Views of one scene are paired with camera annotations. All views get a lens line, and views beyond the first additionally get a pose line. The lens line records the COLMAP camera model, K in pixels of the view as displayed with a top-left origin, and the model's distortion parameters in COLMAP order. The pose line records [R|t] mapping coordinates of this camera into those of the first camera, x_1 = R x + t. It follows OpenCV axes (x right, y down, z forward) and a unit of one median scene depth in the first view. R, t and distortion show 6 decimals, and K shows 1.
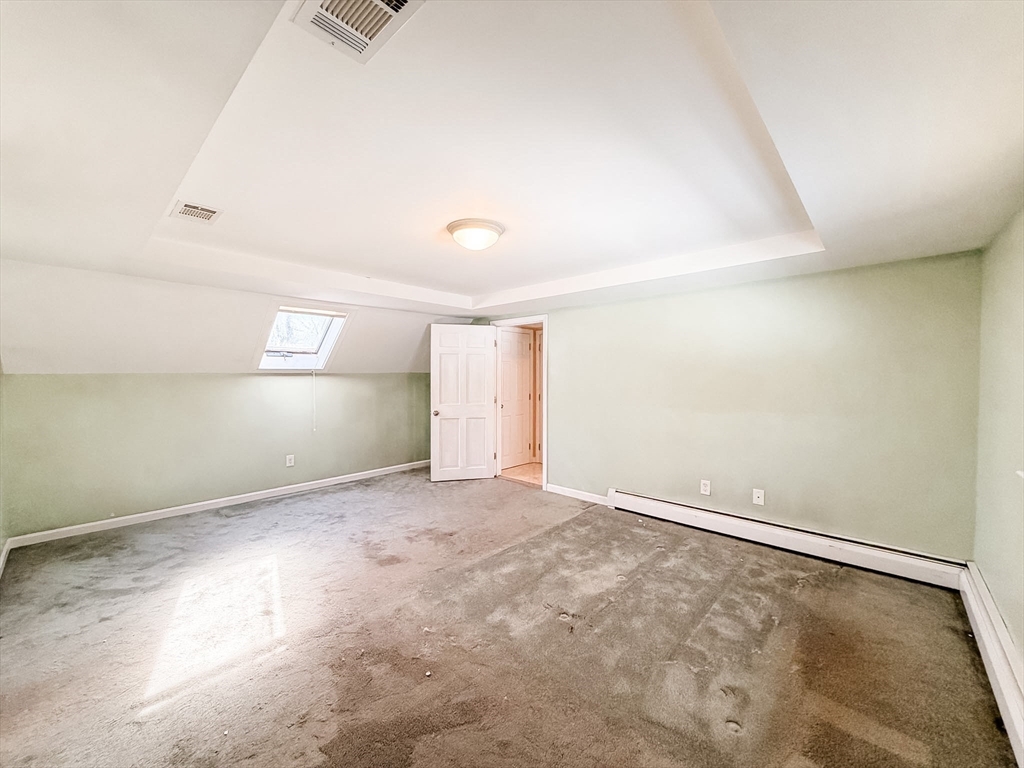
lens RADIAL K [[410.0, 0, 514.2], [0, 410.0, 383.1], [0, 0, 1]] dist [0.000294, 0.000121]
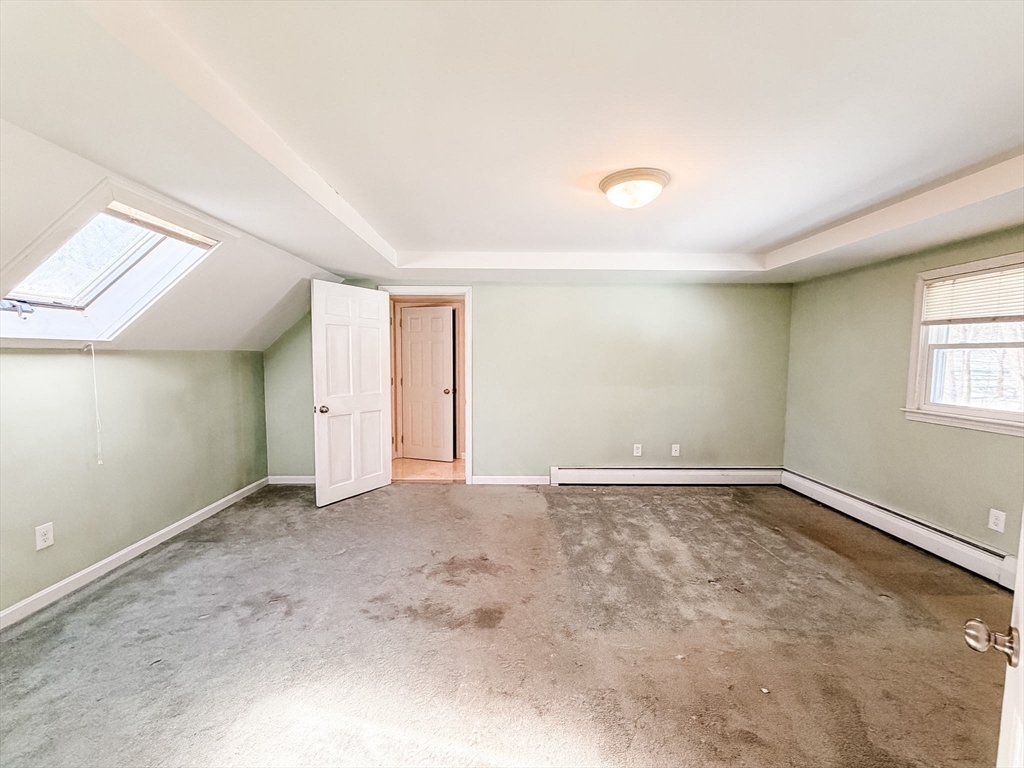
lens RADIAL K [[410.0, 0, 512.7], [0, 410.0, 384.0], [0, 0, 1]] dist [0.000294, 0.000121]
pose [[0.722315, -0.042803, 0.690239, -0.542493], [0.006257, 0.998446, 0.055368, -0.007608], [-0.691536, -0.035674, 0.721460, 0.340951]]
